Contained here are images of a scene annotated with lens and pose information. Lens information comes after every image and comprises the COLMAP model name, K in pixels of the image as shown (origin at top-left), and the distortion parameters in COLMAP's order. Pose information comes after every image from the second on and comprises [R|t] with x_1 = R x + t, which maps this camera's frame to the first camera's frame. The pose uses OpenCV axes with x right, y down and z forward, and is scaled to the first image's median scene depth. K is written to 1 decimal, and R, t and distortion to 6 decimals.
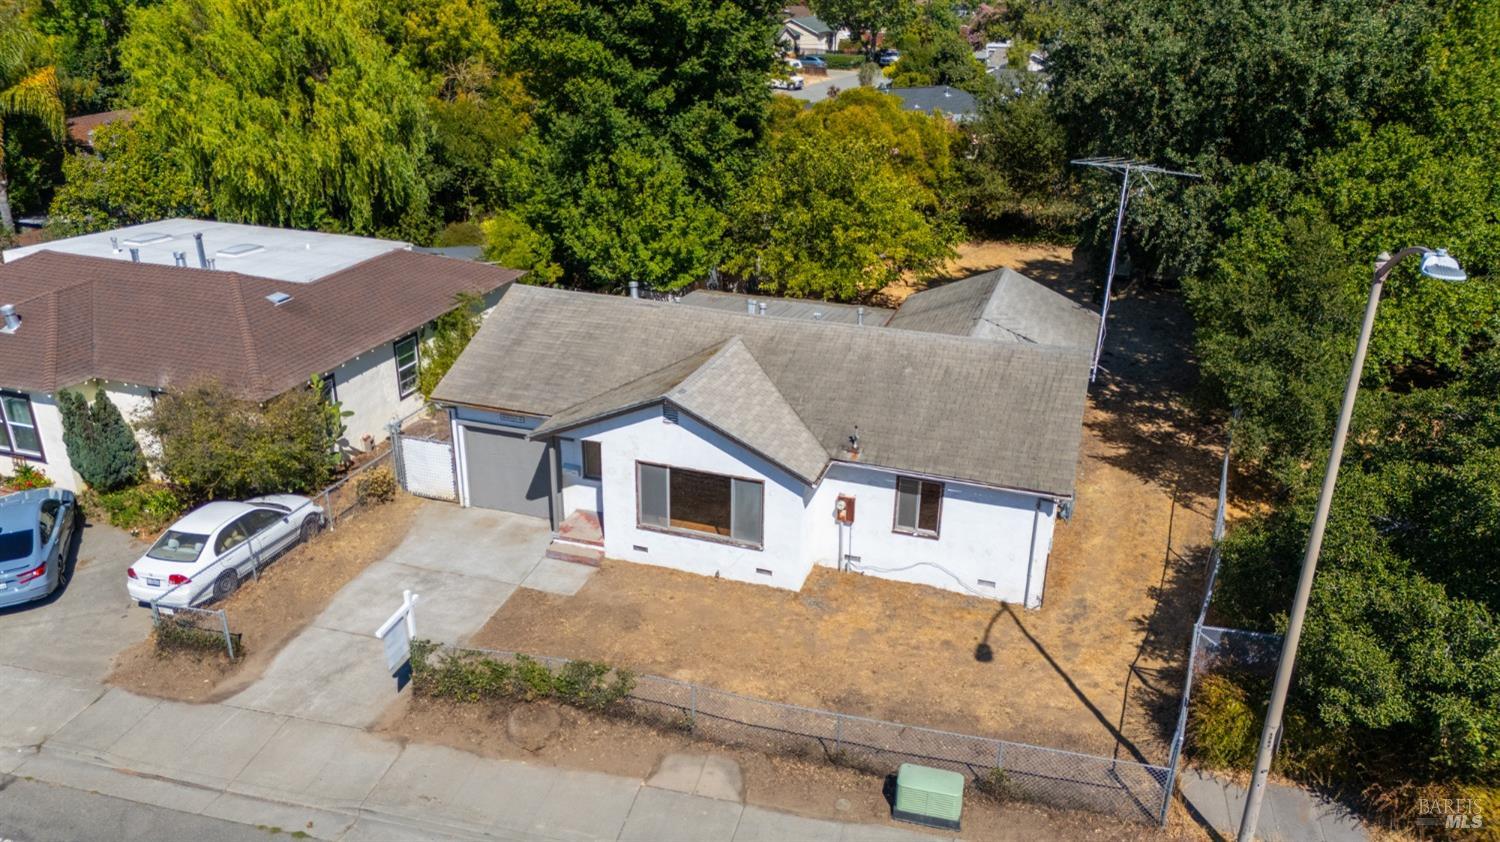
lens RADIAL K [[1110.4, 0, 749.5], [0, 1110.4, 418.3], [0, 0, 1]] dist [0.064270, -0.061215]
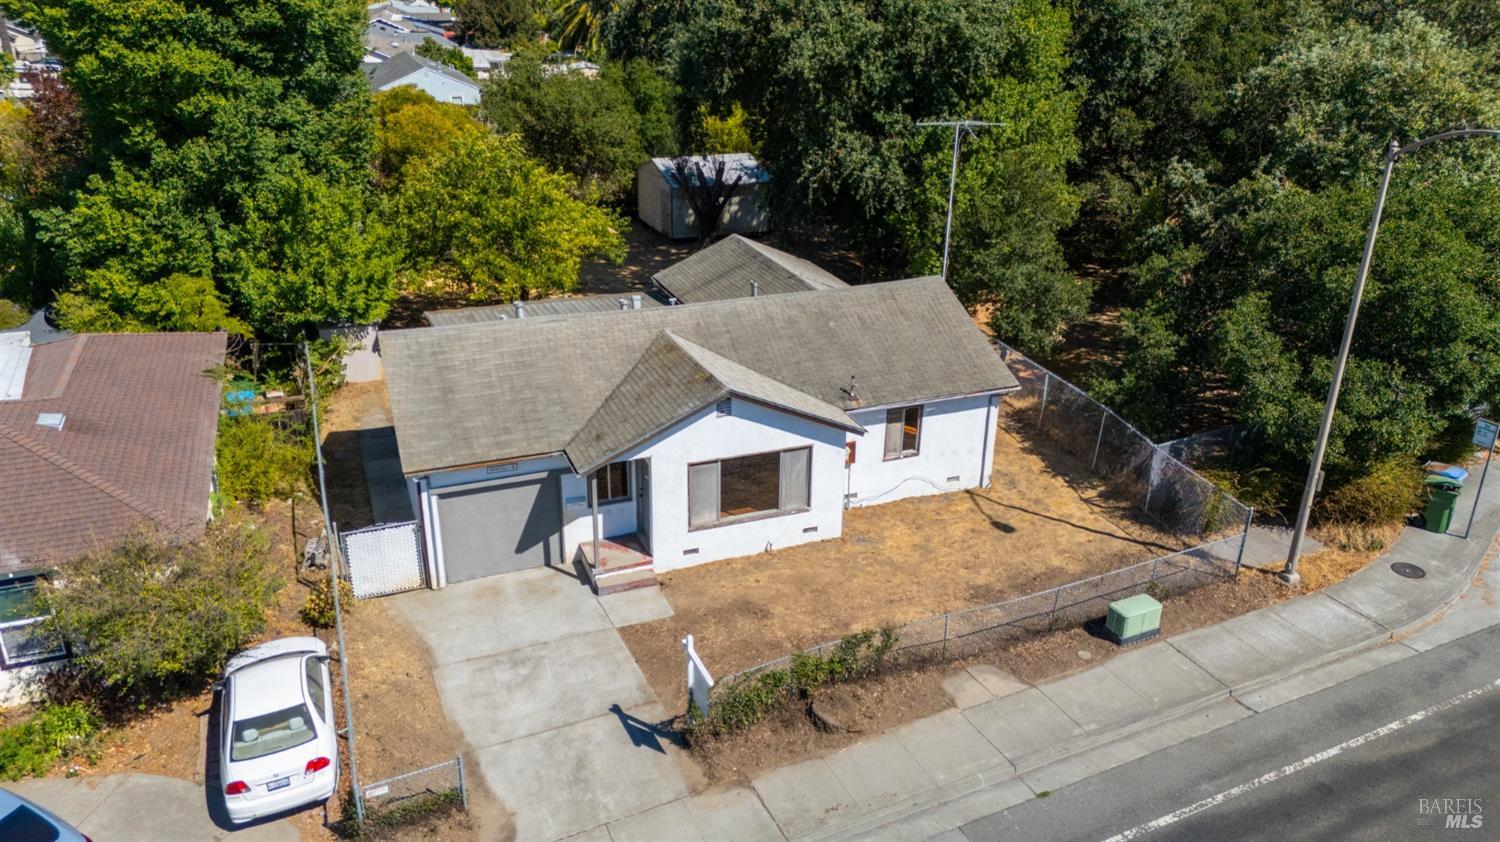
lens RADIAL K [[1110.4, 0, 753.6], [0, 1110.4, 416.7], [0, 0, 1]] dist [0.064270, -0.061215]
pose [[0.760218, -0.254120, 0.597907, -0.603728], [0.248686, 0.964057, 0.093544, -0.076222], [-0.600187, 0.077577, 0.796089, 0.160891]]
